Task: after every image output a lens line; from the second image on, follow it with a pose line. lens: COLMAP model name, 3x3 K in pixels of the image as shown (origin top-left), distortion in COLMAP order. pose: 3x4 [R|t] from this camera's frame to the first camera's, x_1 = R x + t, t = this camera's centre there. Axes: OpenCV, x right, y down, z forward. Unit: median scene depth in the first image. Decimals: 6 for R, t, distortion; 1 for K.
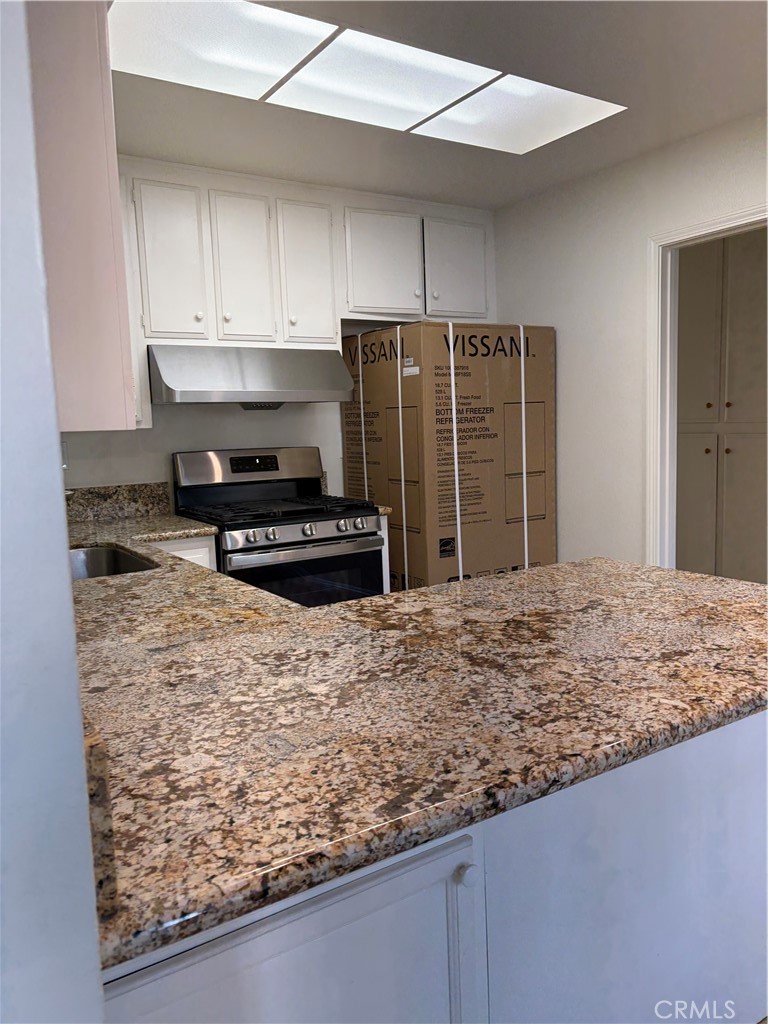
lens RADIAL K [[779.0, 0, 387.3], [0, 779.0, 512.9], [0, 0, 1]] dist [0.036991, -0.034746]
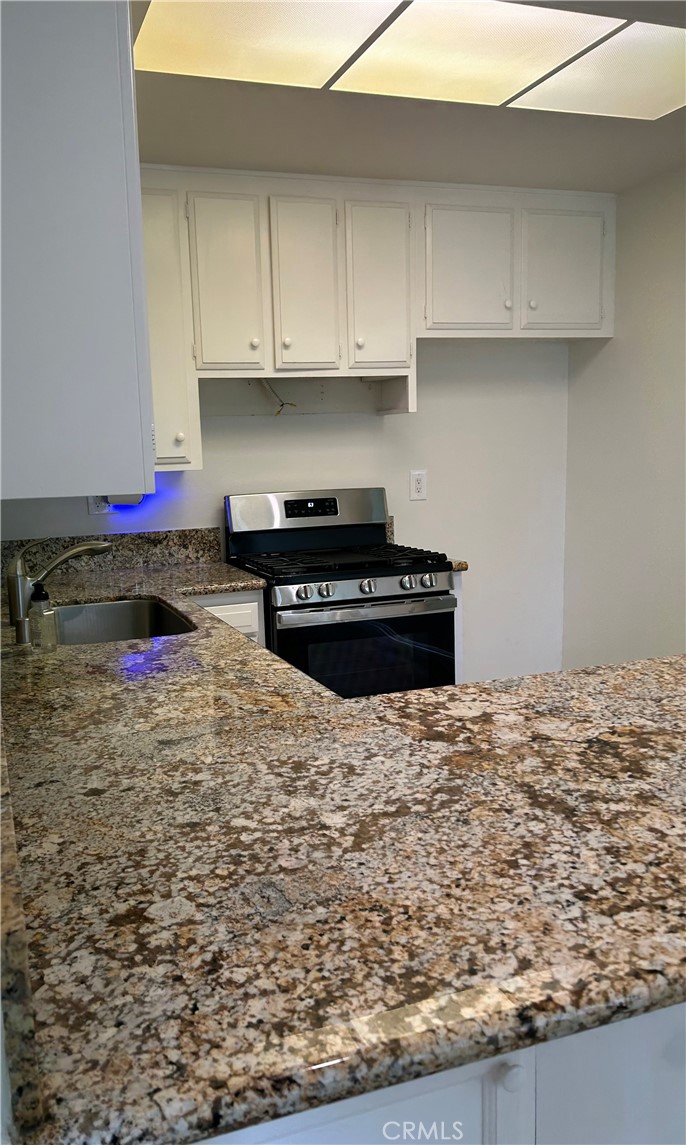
lens RADIAL K [[857.6, 0, 260.0], [0, 857.6, 586.8], [0, 0, 1]] dist [0.049562, -0.043488]
pose [[0.968114, 0.036142, -0.247888, 0.049606], [-0.023719, 0.998317, 0.052922, -0.063828], [0.249384, -0.045355, 0.967342, 0.091163]]
